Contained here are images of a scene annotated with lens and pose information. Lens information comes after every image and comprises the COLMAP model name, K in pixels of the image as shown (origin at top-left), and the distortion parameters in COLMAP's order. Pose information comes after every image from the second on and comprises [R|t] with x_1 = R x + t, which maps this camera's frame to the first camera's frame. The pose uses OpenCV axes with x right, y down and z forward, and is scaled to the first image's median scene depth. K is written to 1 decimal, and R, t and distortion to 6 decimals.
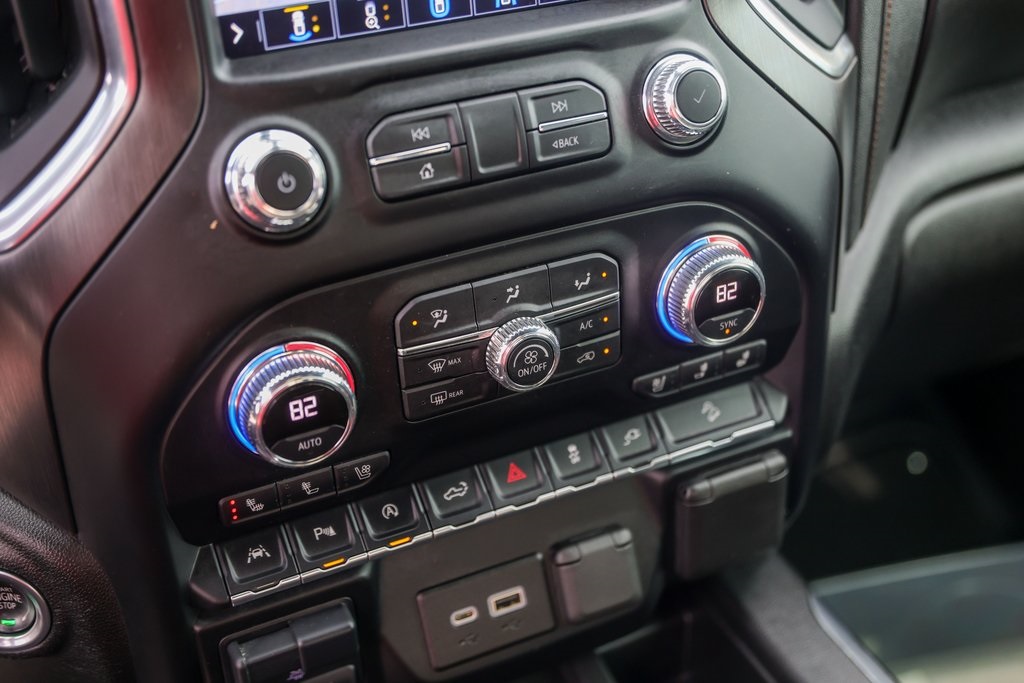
lens RADIAL K [[1242.2, 0, 512.0], [0, 1242.2, 341.5], [0, 0, 1]] dist [-0.004532, 0.005360]
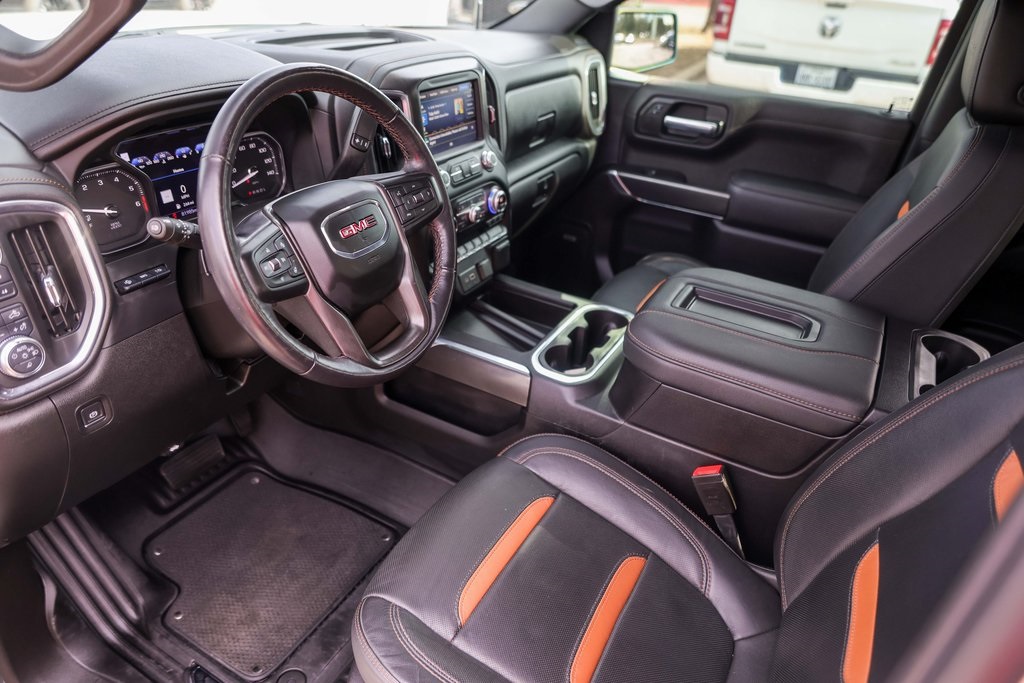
lens RADIAL K [[675.9, 0, 512.0], [0, 675.9, 341.5], [0, 0, 1]] dist [-0.011822, -0.000363]
pose [[0.812714, -0.239743, 0.531055, -1.386628], [0.254880, 0.965879, 0.045981, 0.403279], [-0.523958, 0.097986, 0.846089, -1.257950]]
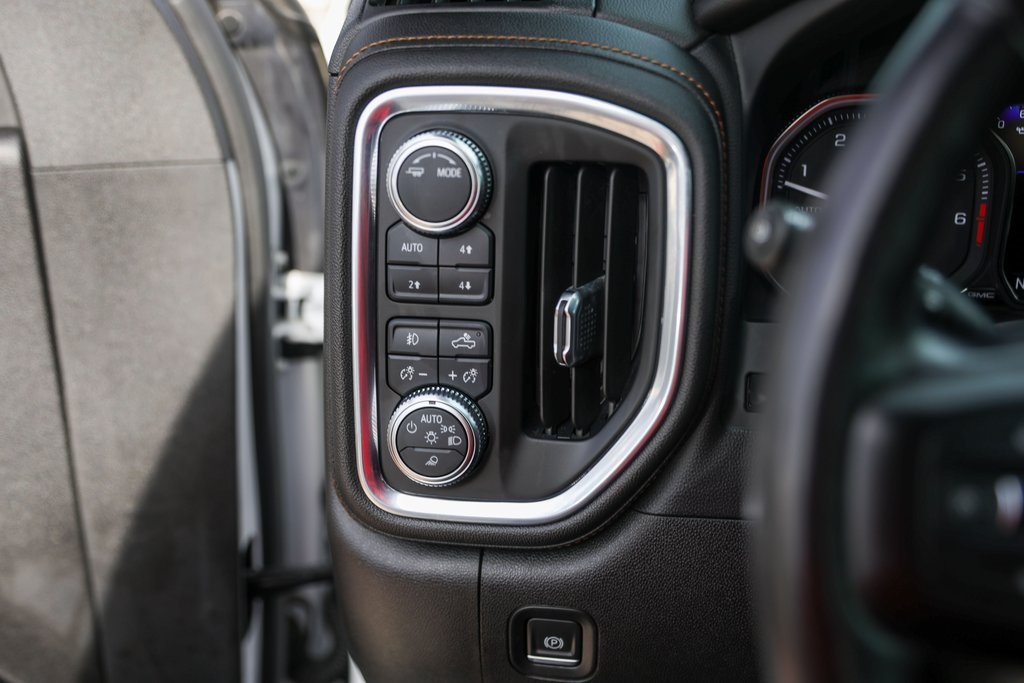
lens RADIAL K [[1075.4, 0, 512.0], [0, 1075.4, 341.5], [0, 0, 1]] dist [0.001426, 0.020012]
pose [[0.828813, 0.210152, -0.518560, -0.943055], [-0.302982, 0.947716, -0.100184, 0.230463], [0.470394, 0.240148, 0.849152, -0.326030]]
